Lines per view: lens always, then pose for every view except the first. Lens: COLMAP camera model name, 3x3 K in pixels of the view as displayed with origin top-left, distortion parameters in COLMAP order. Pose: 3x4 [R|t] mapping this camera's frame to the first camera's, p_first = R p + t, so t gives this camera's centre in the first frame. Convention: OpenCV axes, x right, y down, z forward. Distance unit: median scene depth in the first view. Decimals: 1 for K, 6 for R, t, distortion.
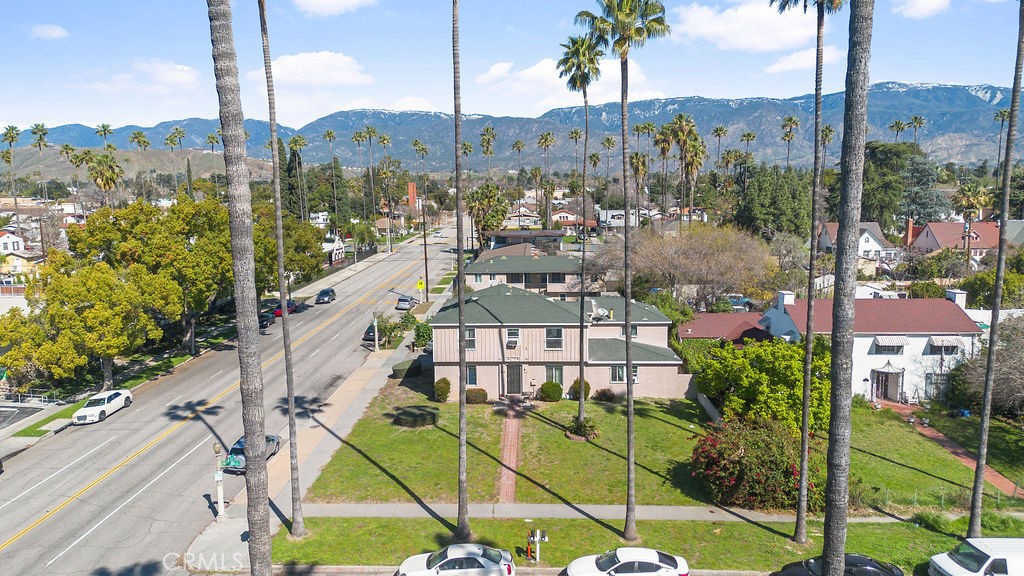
lens RADIAL K [[713.8, 0, 507.9], [0, 713.8, 268.4], [0, 0, 1]] dist [0.072394, -0.073062]
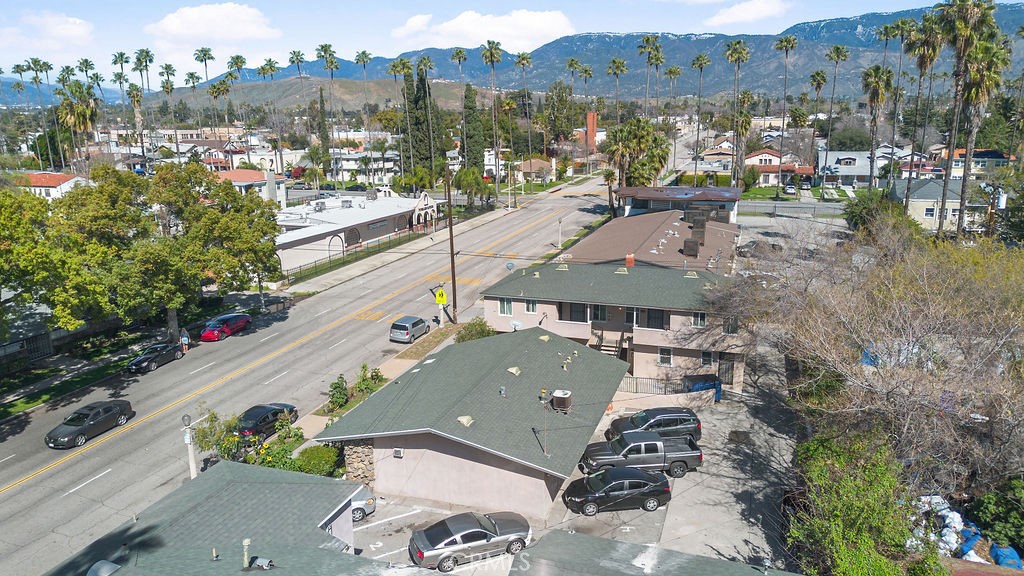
lens RADIAL K [[713.8, 0, 507.9], [0, 713.8, 268.4], [0, 0, 1]] dist [0.072394, -0.073062]
pose [[0.954487, 0.060299, -0.292093, 0.195246], [-0.031105, 0.994134, 0.103583, -0.120027], [0.296625, -0.089783, 0.950764, 0.819588]]
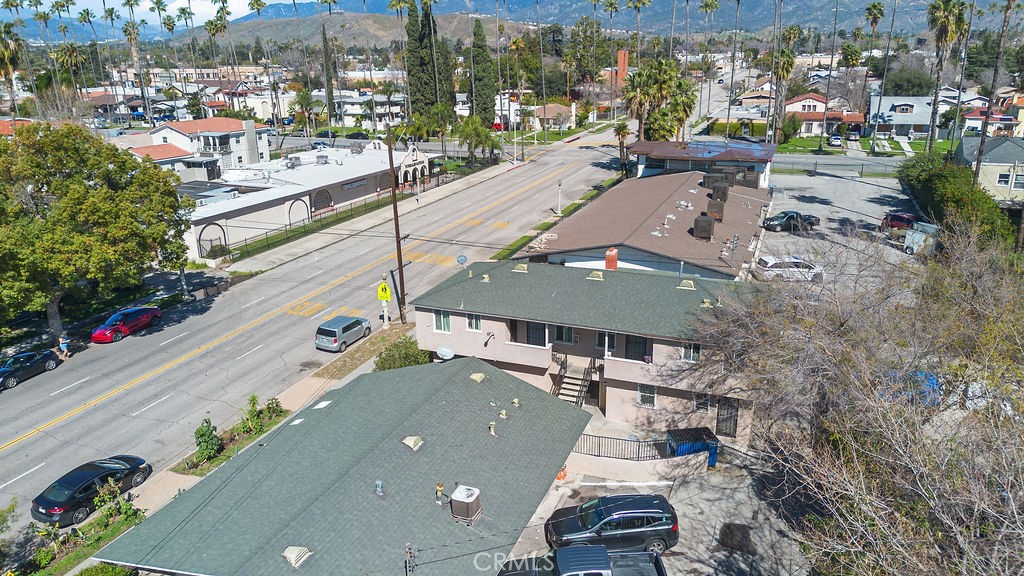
lens RADIAL K [[713.8, 0, 507.9], [0, 713.8, 268.4], [0, 0, 1]] dist [0.072394, -0.073062]
pose [[0.937960, 0.097709, -0.332692, 0.217208], [-0.035994, 0.981729, 0.186847, -0.160379], [0.344870, -0.163280, 0.924340, 1.064719]]
